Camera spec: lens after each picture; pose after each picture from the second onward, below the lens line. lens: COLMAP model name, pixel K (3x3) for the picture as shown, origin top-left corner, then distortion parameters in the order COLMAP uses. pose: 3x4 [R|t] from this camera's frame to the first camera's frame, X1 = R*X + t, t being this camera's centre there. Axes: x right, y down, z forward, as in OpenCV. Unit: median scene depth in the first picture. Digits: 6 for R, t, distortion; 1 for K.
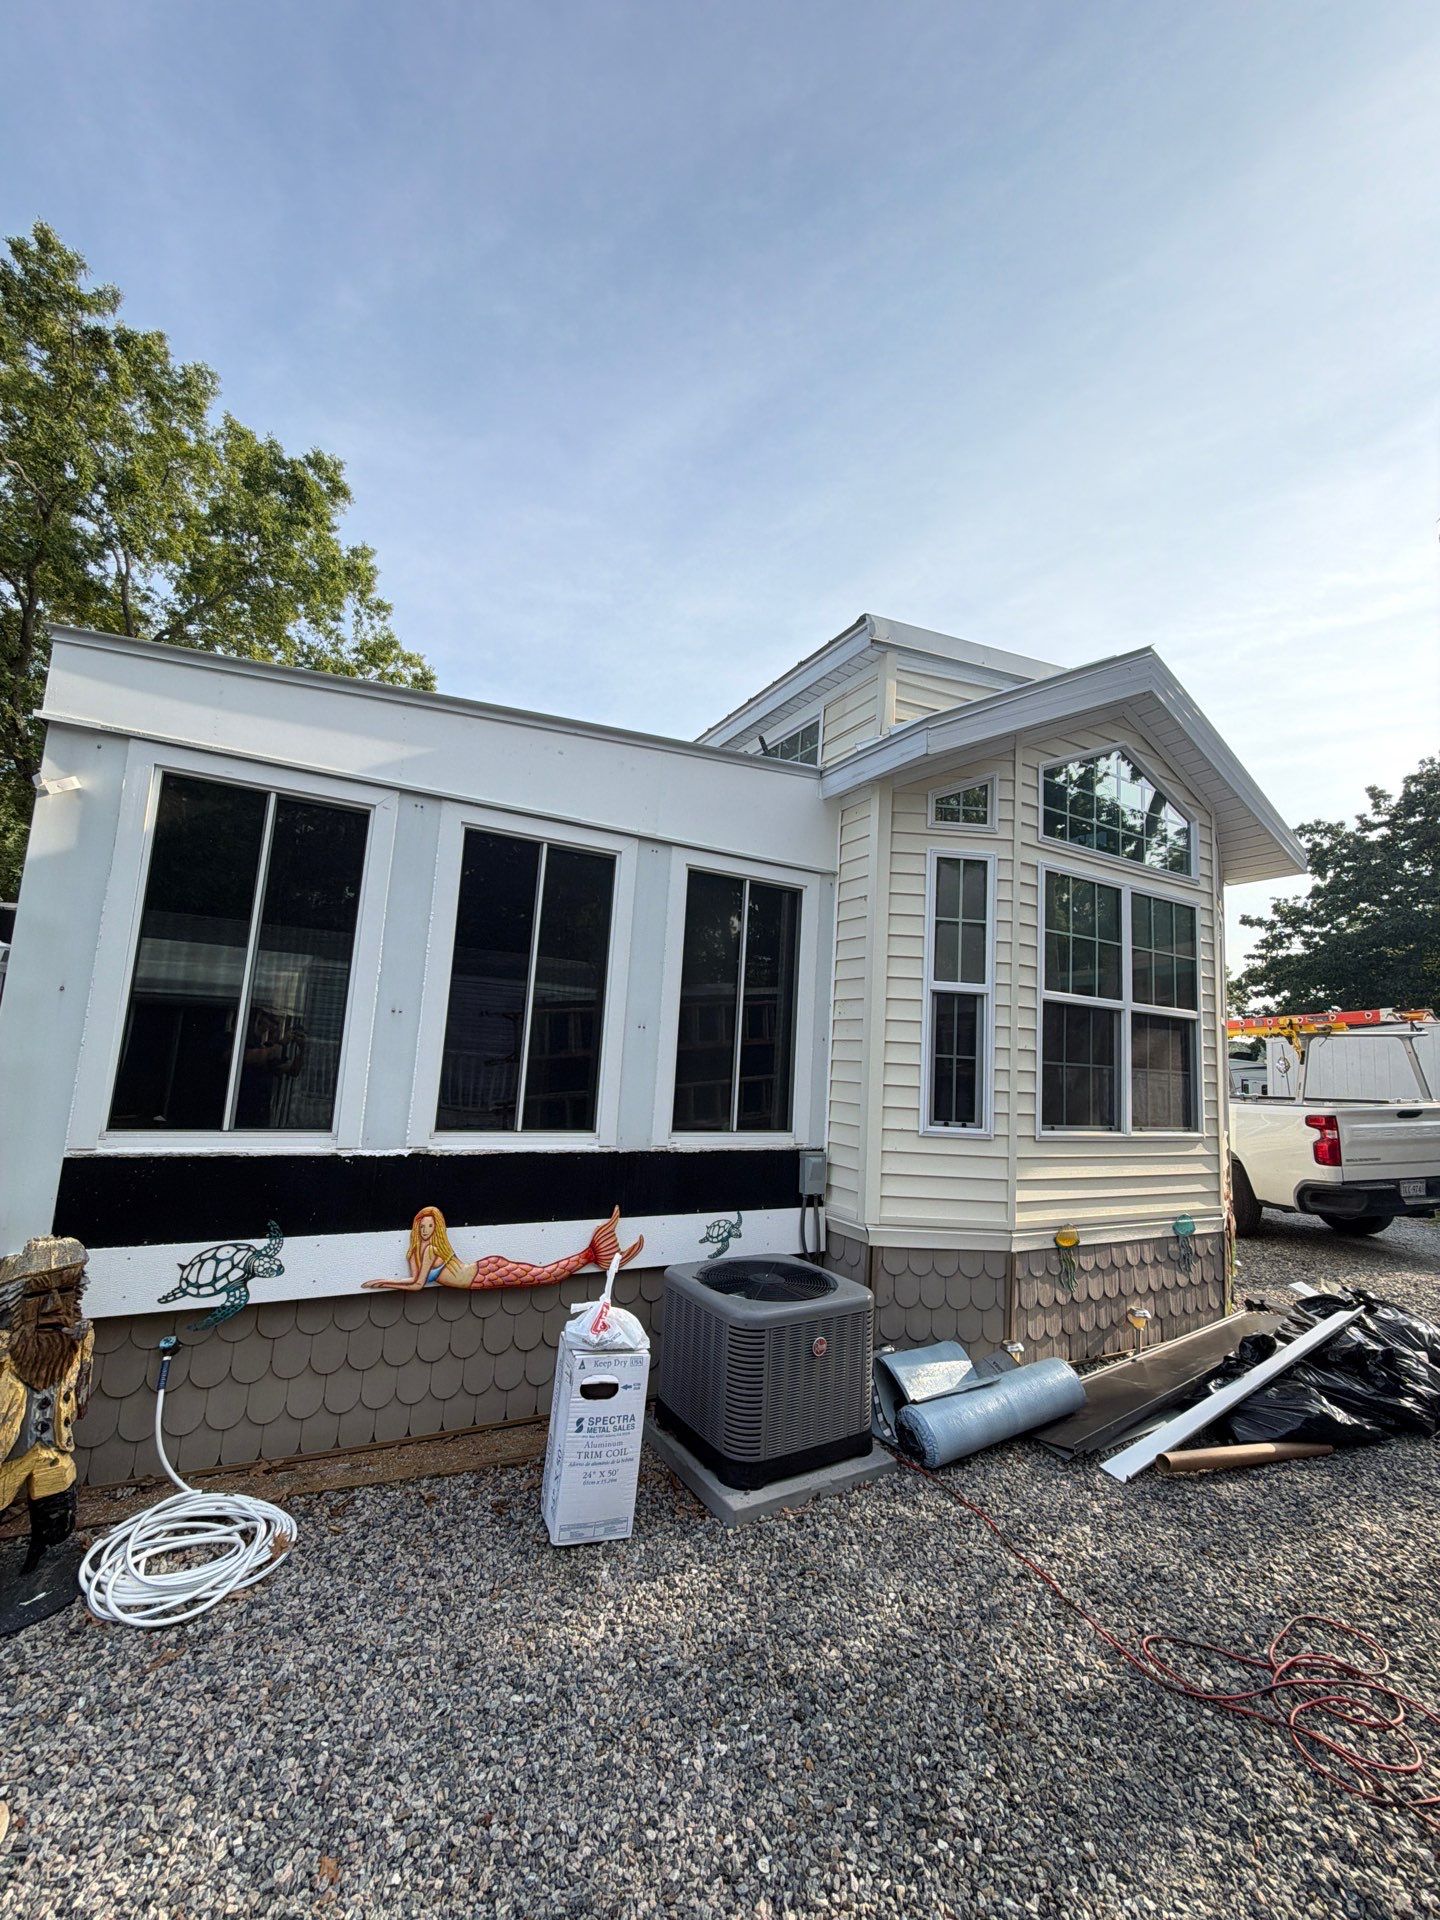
lens RADIAL K [[769.0, 0, 721.4], [0, 769.0, 963.7], [0, 0, 1]] dist [-0.002651, 0.000855]
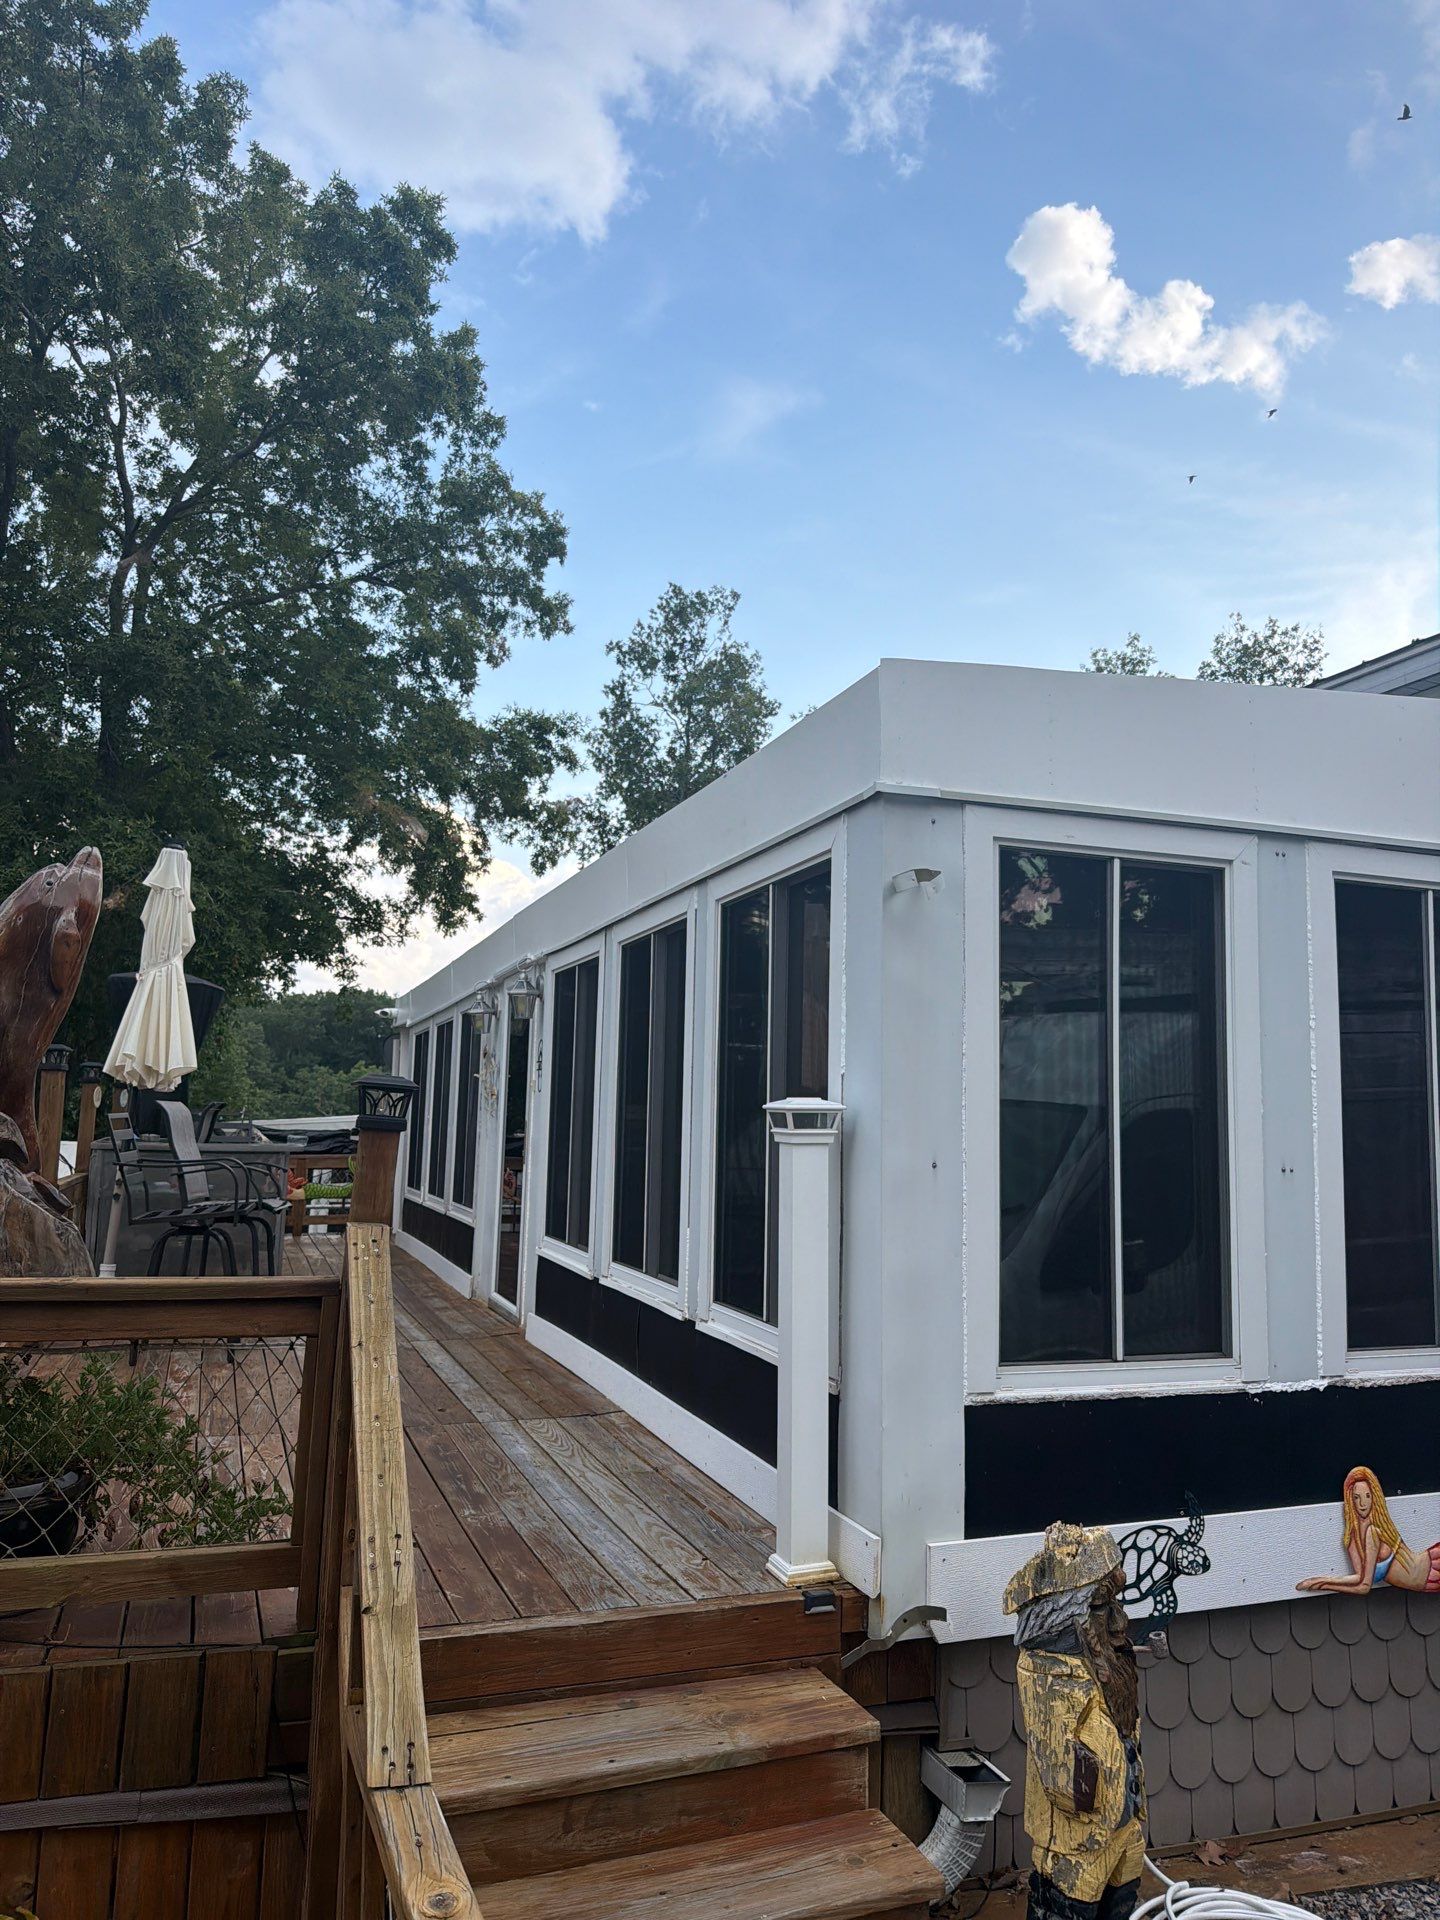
lens RADIAL K [[1364.0, 0, 706.9], [0, 1364.0, 974.9], [0, 0, 1]] dist [0.024328, -0.030395]
pose [[0.986968, -0.052058, -0.152261, -0.638151], [0.052951, 0.998595, 0.001815, -0.118294], [0.151953, -0.009854, 0.988339, -0.209309]]
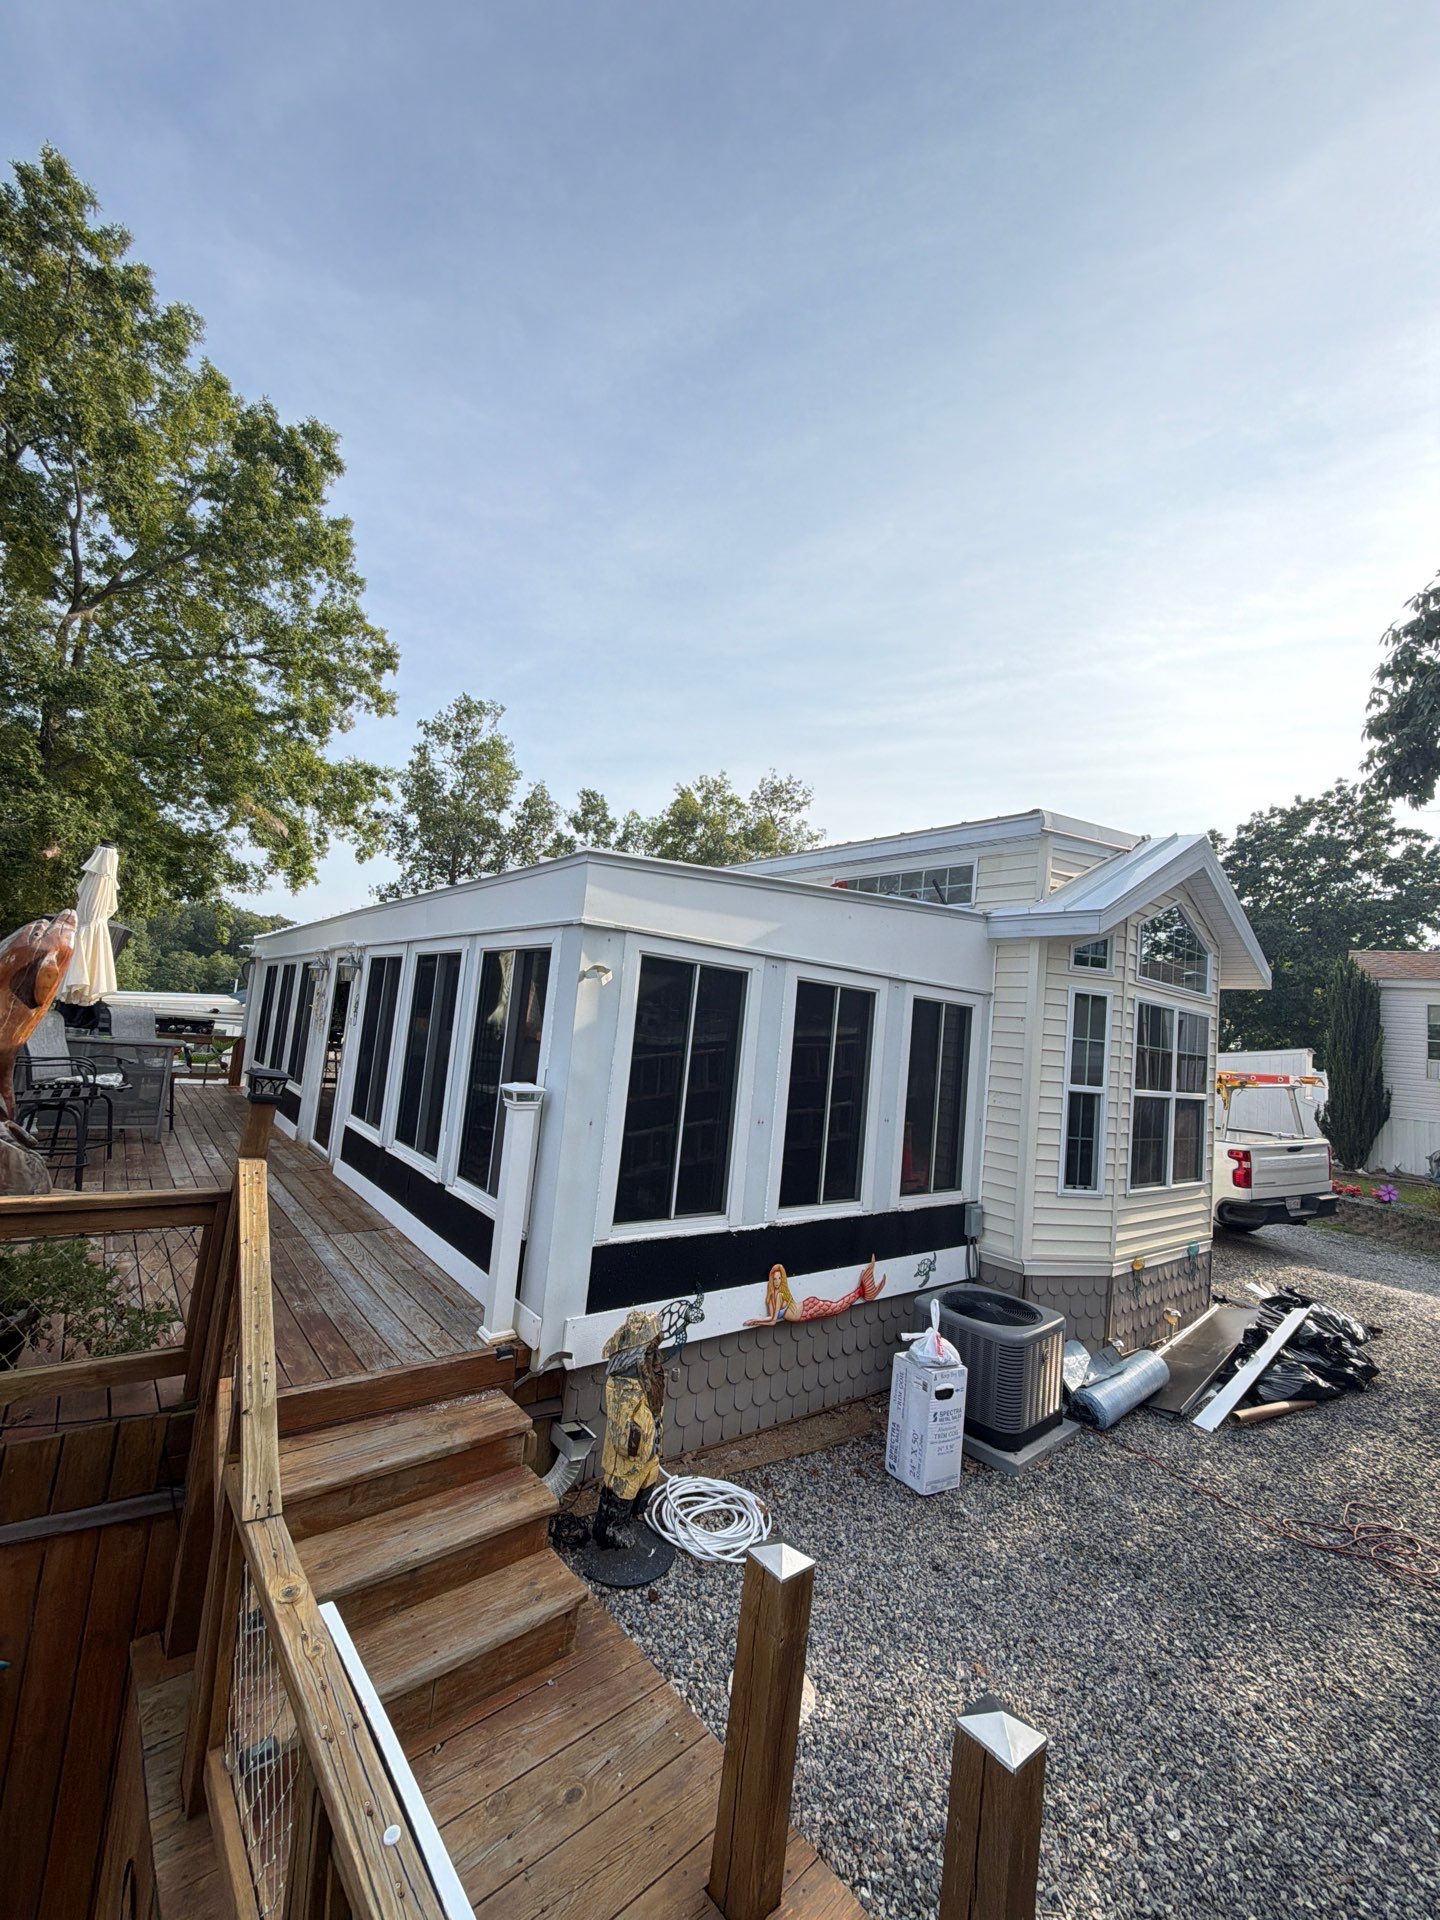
lens RADIAL K [[769.0, 0, 719.0], [0, 769.0, 963.9], [0, 0, 1]] dist [-0.002651, 0.000855]
pose [[0.983684, 0.049423, 0.172981, -0.651759], [-0.057139, 0.997568, 0.039914, -0.232858], [-0.170587, -0.049147, 0.984116, -0.266230]]
